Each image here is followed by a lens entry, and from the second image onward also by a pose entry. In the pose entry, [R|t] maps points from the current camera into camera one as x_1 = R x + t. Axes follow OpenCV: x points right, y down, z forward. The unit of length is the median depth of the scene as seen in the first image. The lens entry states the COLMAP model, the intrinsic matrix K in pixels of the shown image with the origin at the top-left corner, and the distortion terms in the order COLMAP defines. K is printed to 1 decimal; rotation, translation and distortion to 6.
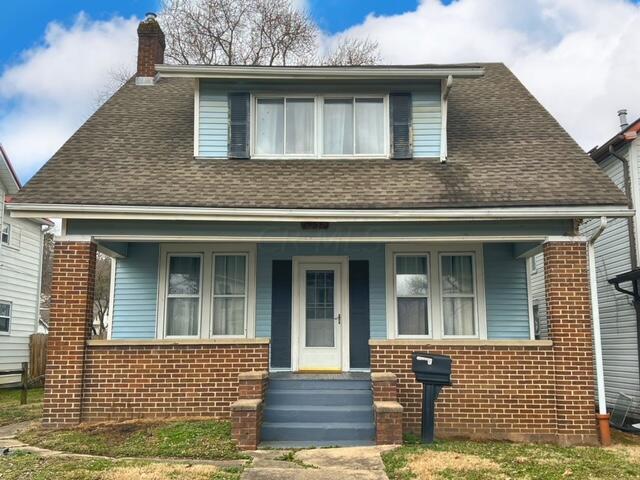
lens RADIAL K [[652.7, 0, 326.0], [0, 652.7, 243.1], [0, 0, 1]] dist [0.133552, -0.333511]
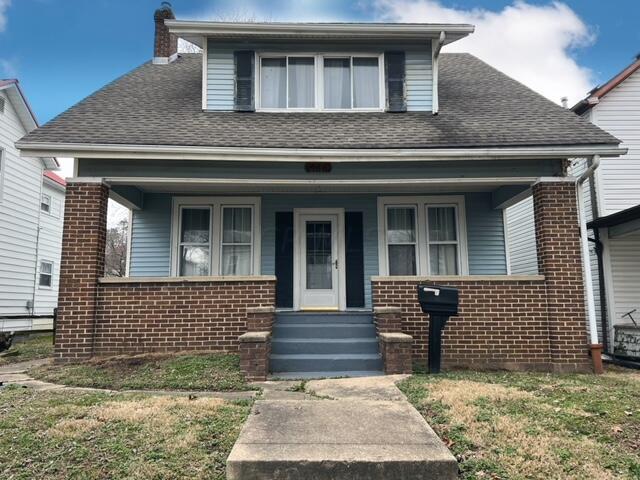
lens RADIAL K [[478.0, 0, 320.0], [0, 478.0, 240.0], [0, 0, 1]] dist [0.090598, -0.163489]
pose [[0.999637, -0.004030, 0.026657, -0.036132], [0.003599, 0.999862, 0.016214, 0.077188], [-0.026718, -0.016112, 0.999513, 0.237956]]
